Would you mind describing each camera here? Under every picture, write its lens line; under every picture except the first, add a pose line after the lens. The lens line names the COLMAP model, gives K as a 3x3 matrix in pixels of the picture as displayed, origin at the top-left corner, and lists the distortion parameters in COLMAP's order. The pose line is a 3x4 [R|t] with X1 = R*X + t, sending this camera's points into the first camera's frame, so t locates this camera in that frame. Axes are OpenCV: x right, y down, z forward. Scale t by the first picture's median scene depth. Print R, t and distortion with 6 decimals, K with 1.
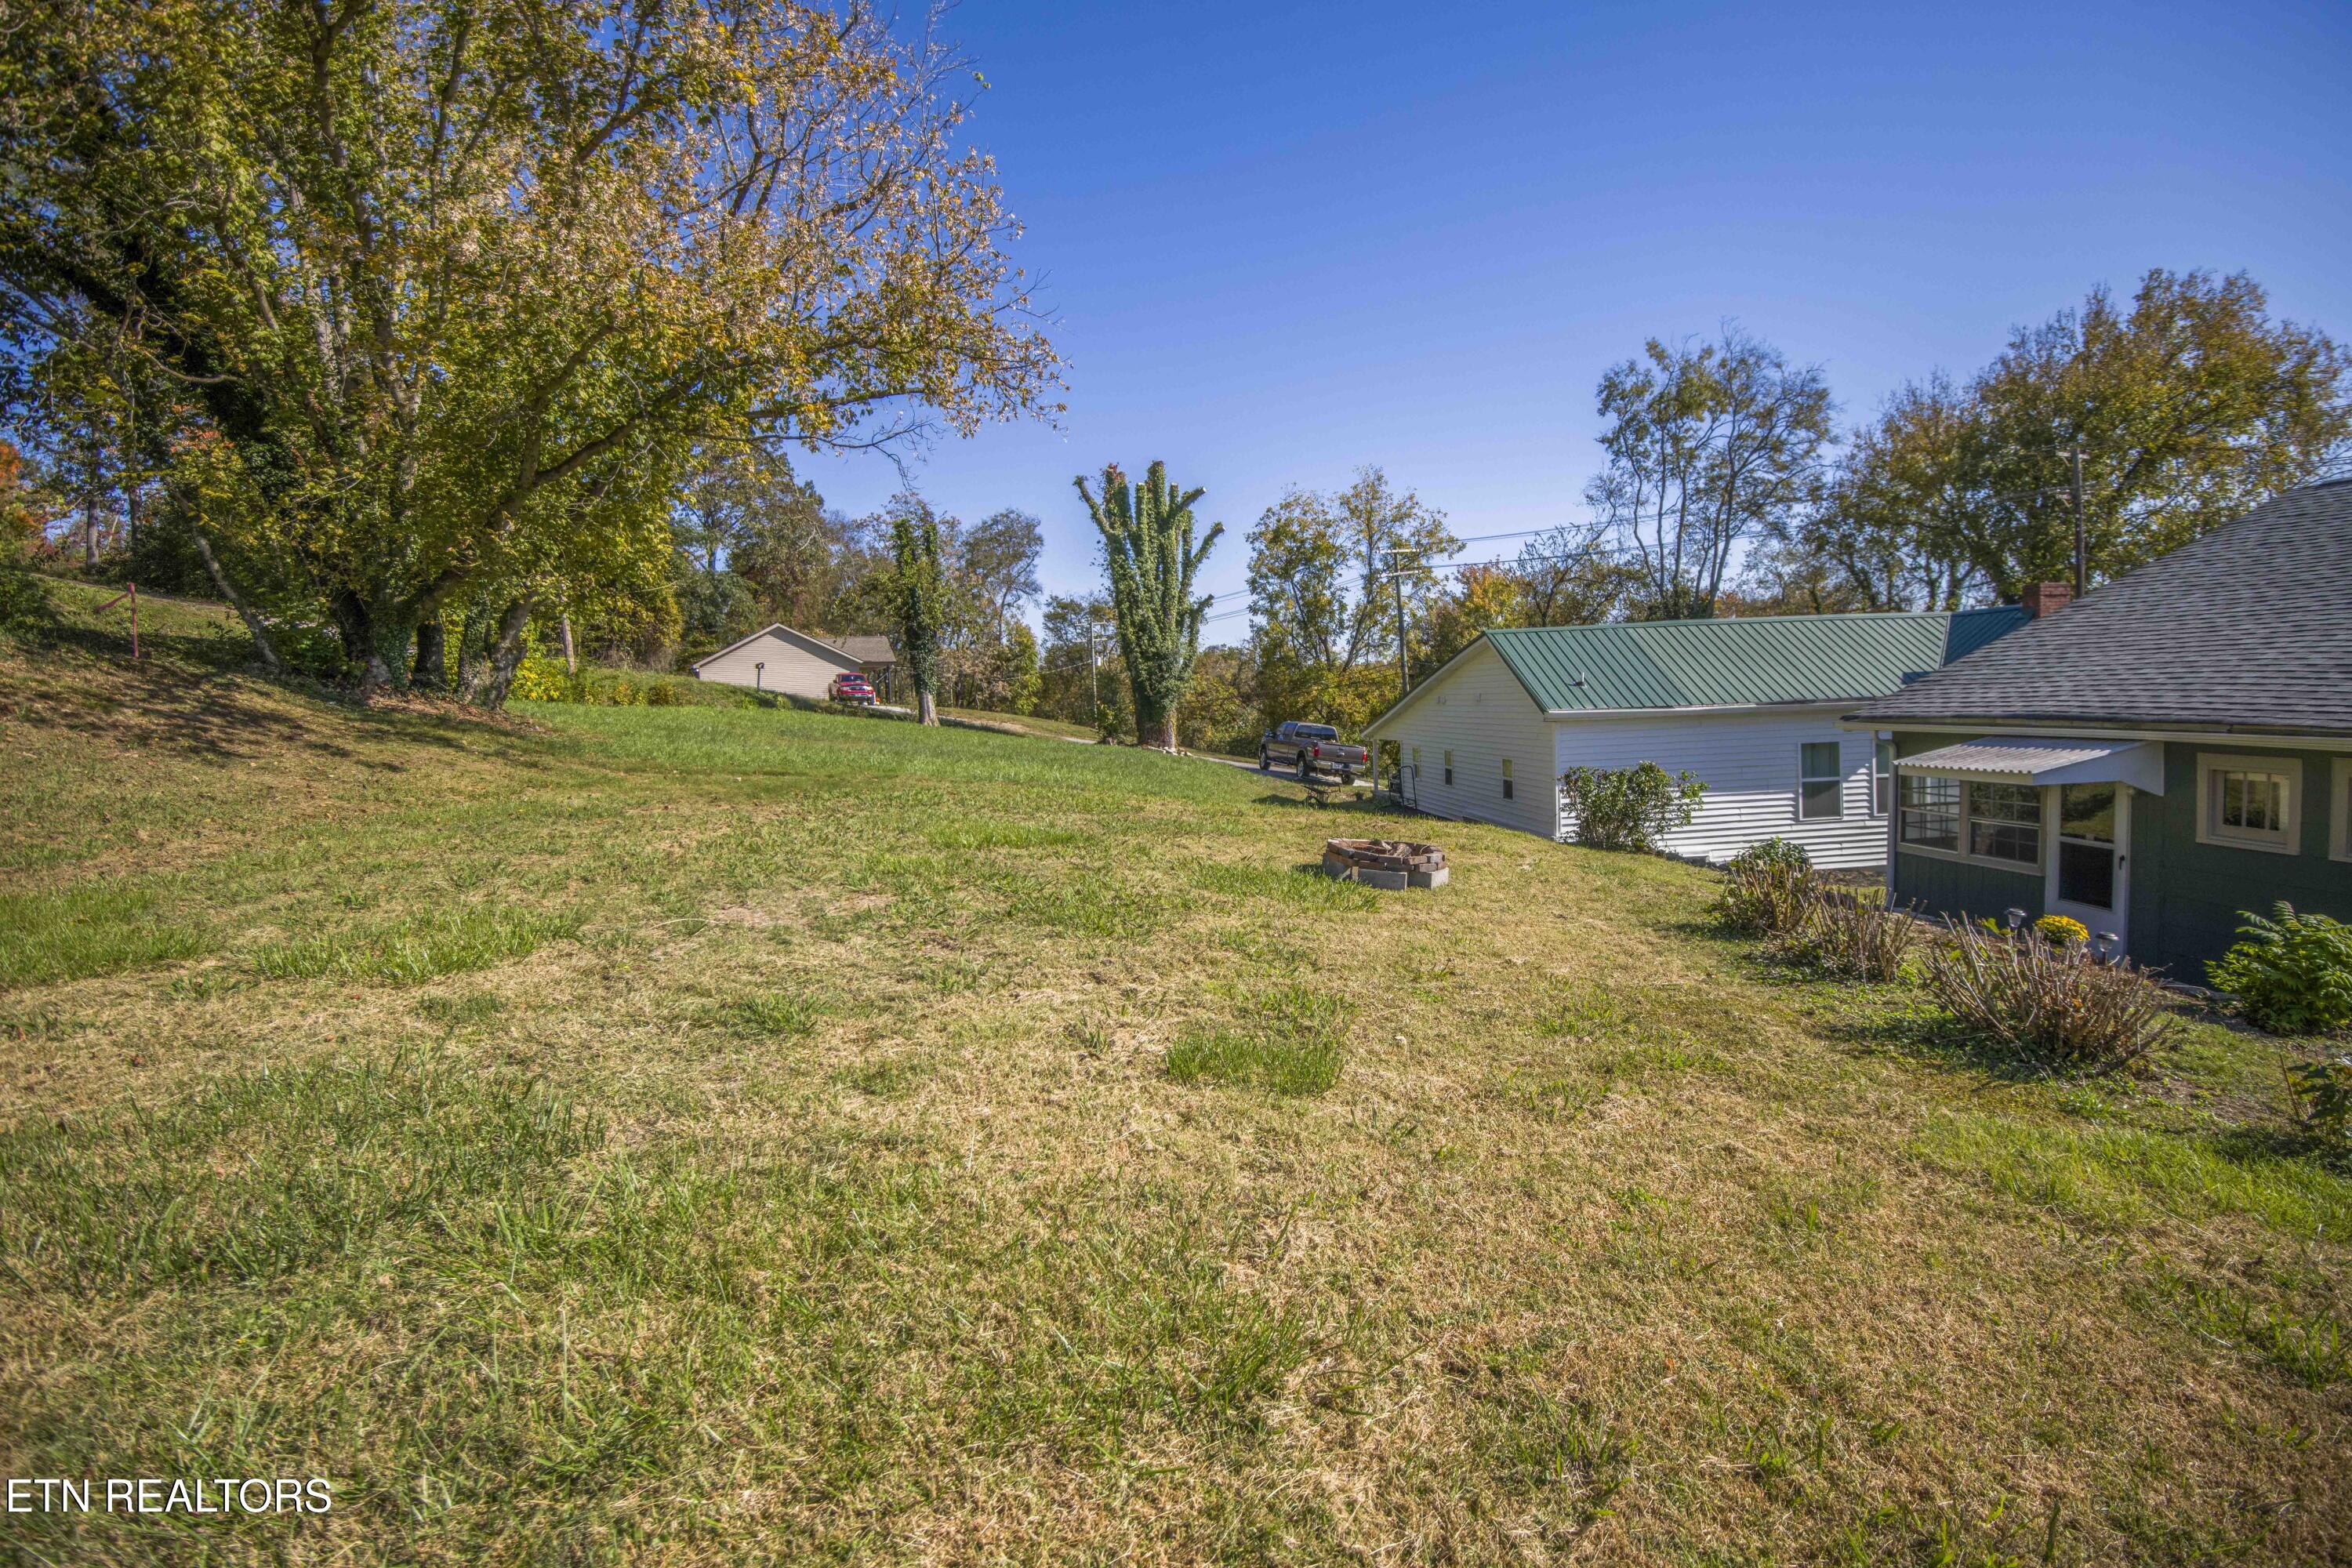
lens RADIAL K [[1076.7, 0, 1204.8], [0, 1076.7, 786.9], [0, 0, 1]] dist [-0.037638, -0.000577]
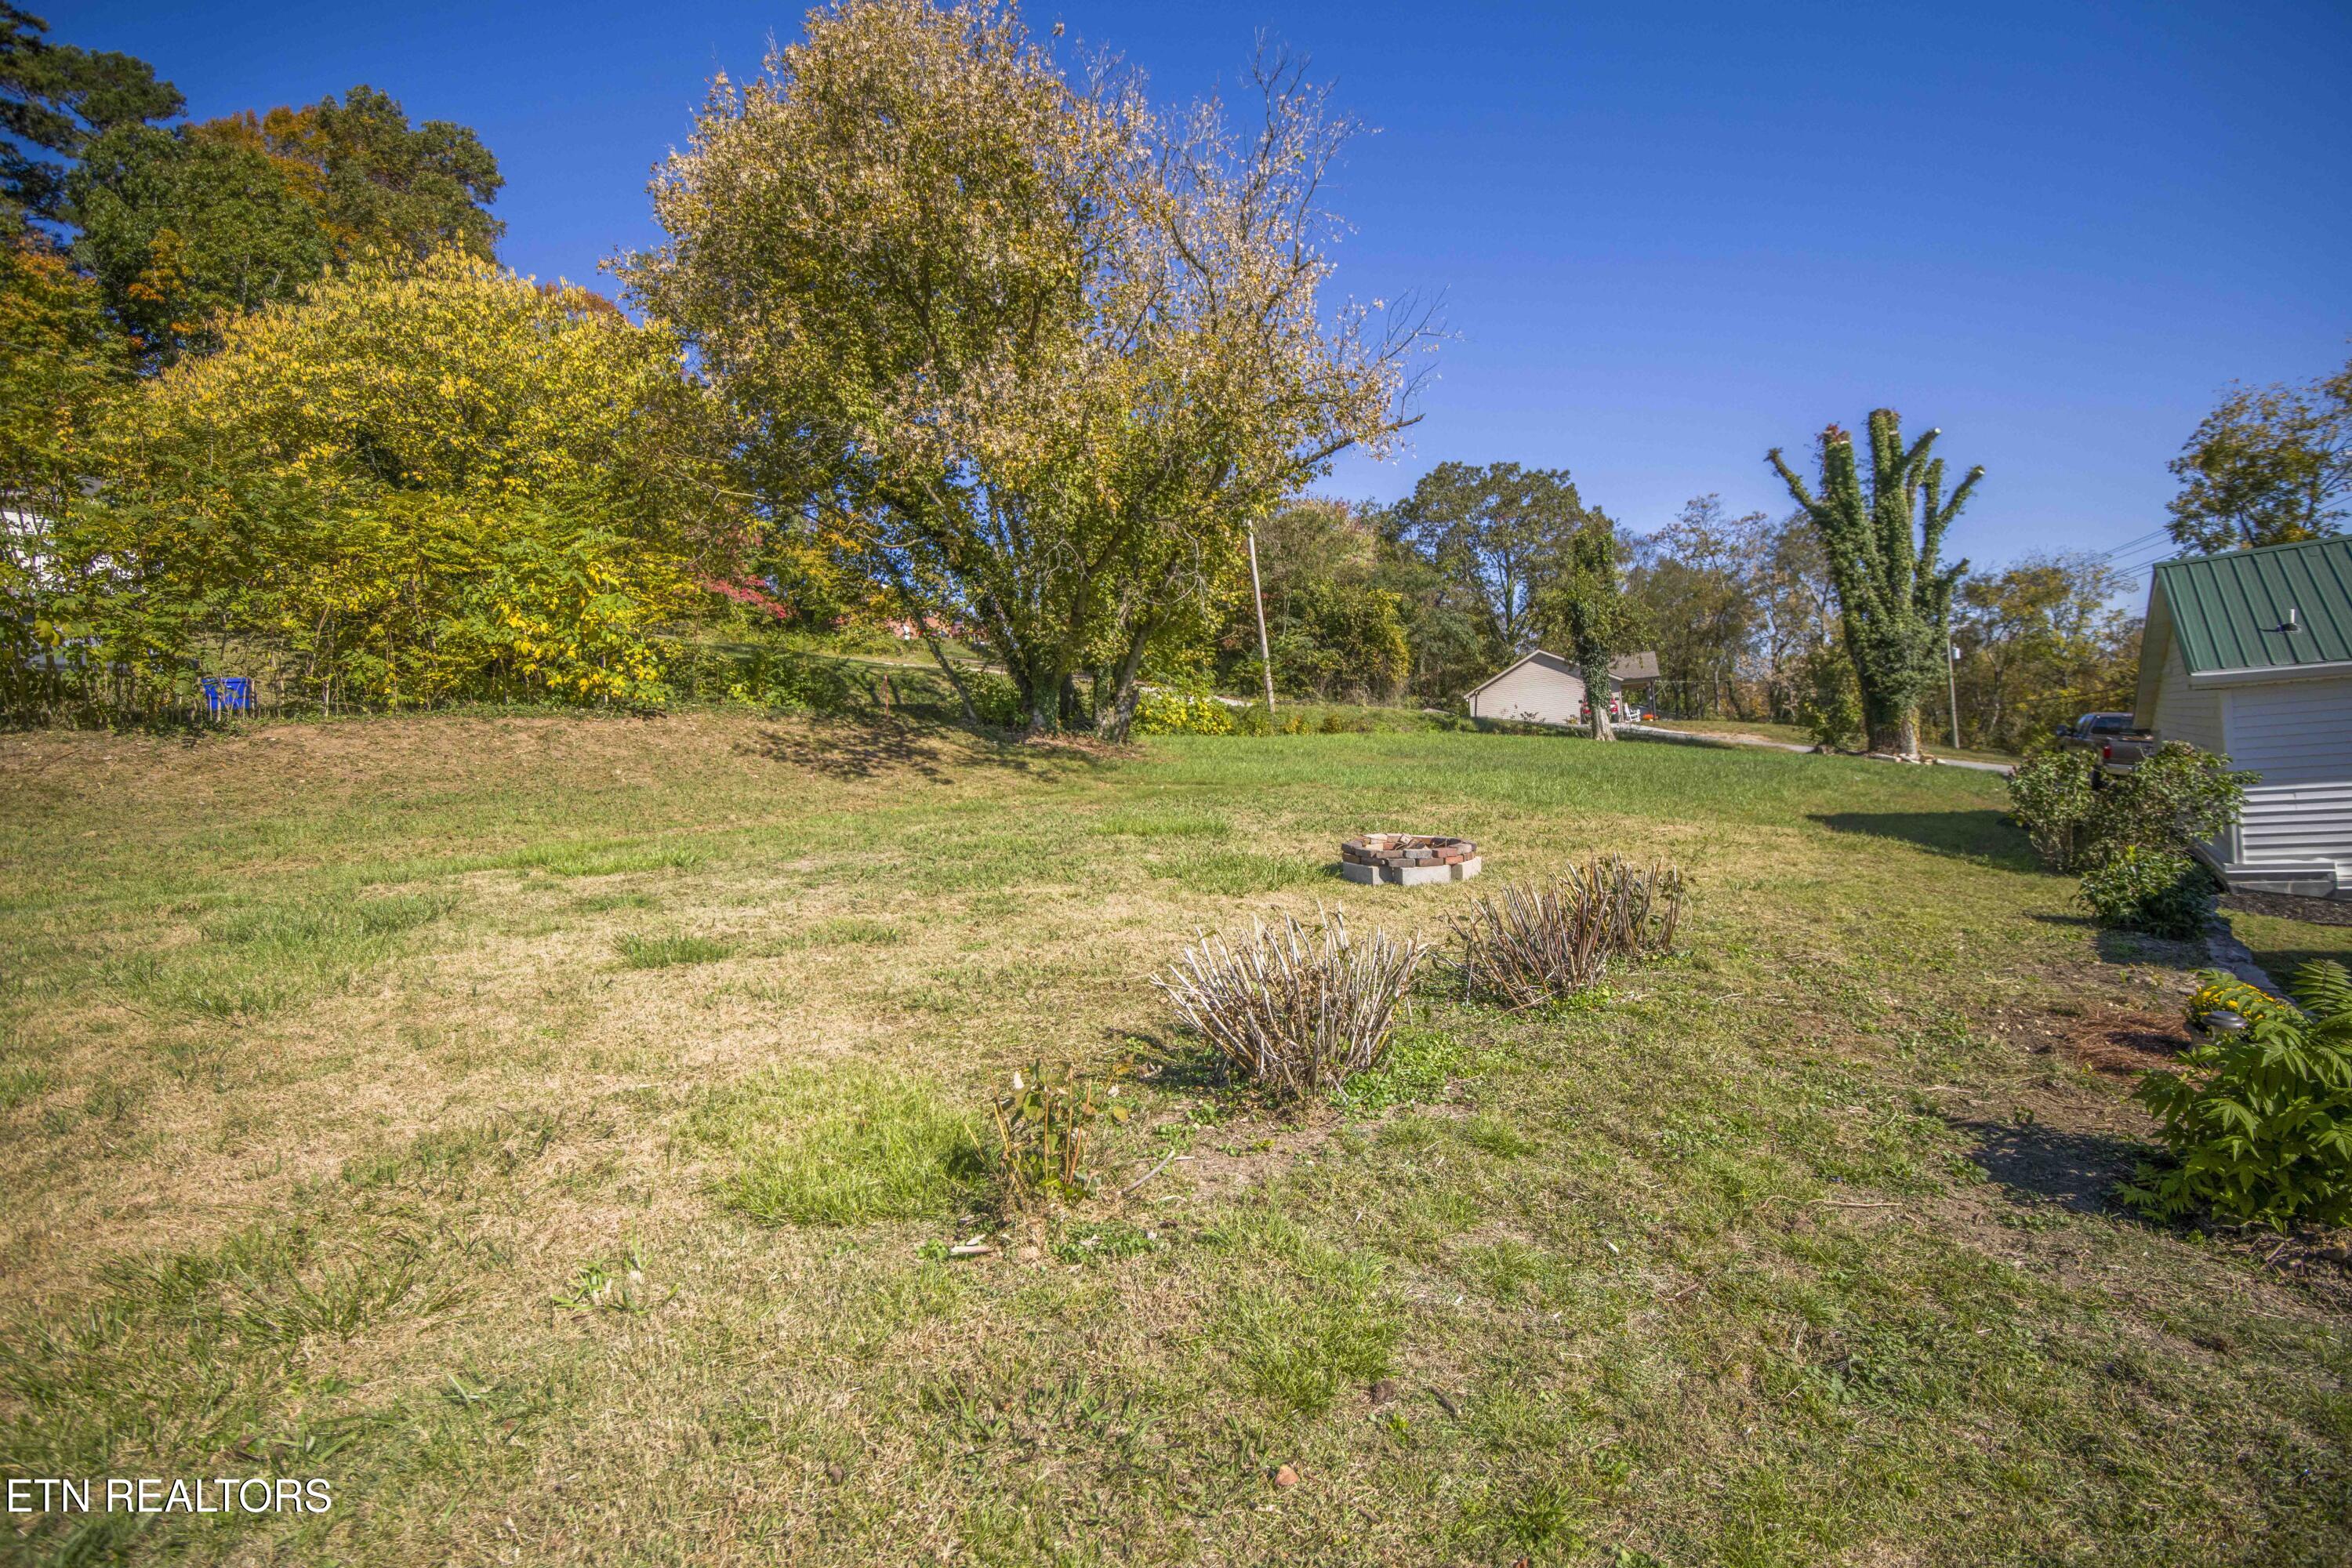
lens RADIAL K [[1069.2, 0, 1176.0], [0, 1069.2, 784.0], [0, 0, 1]] dist [-0.045994, -0.000624]
pose [[0.675596, -0.019879, -0.737004, 0.174810], [-0.000329, 0.999628, -0.027264, 0.007878], [0.737272, 0.018662, 0.675338, 0.061144]]
